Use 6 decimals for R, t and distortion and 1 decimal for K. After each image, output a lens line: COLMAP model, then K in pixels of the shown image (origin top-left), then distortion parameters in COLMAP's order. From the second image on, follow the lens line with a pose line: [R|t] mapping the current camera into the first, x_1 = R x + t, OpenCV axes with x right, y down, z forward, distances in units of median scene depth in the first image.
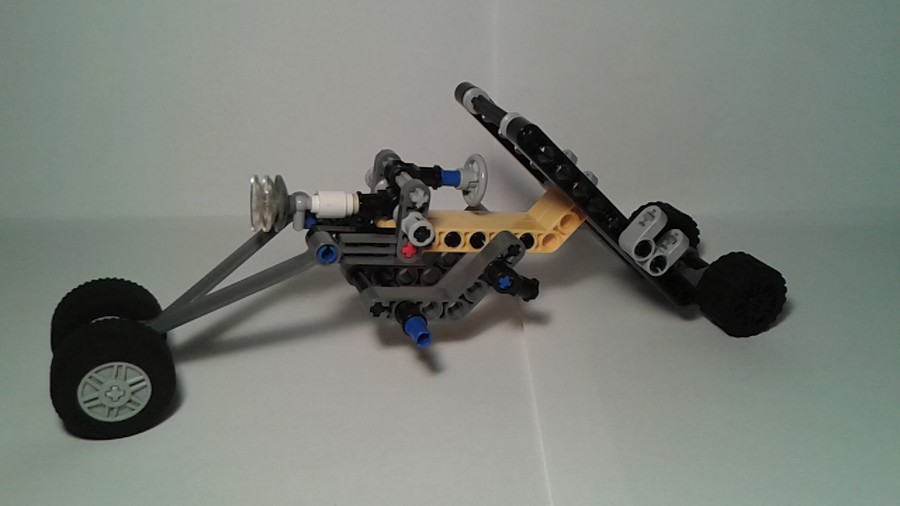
lens RADIAL K [[905.9, 0, 450.0], [0, 905.9, 253.0], [0, 0, 1]] dist [0.237034, -0.690836]
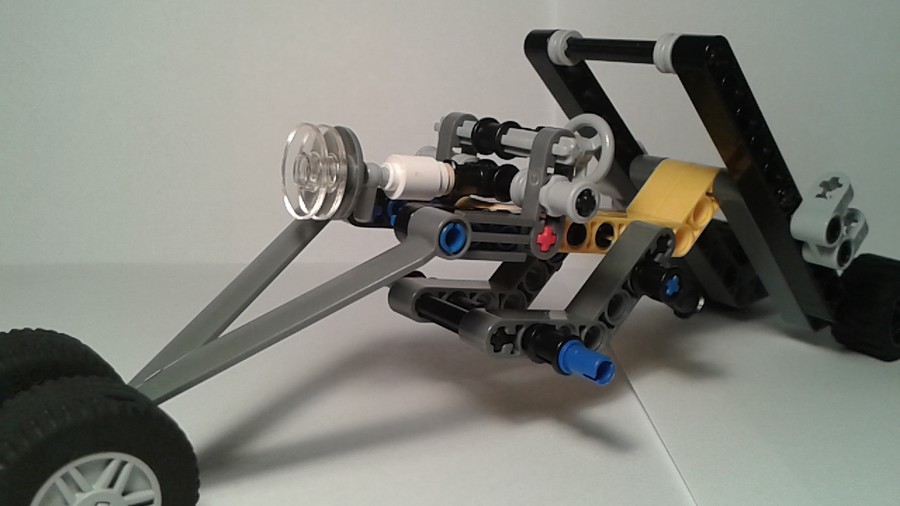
lens RADIAL K [[905.9, 0, 450.0], [0, 905.9, 253.0], [0, 0, 1]] dist [0.237034, -0.690836]
pose [[0.954999, -0.052222, 0.291976, -0.283864], [0.102182, 0.982046, -0.158569, 0.096761], [-0.278453, 0.181268, 0.943189, 0.396460]]
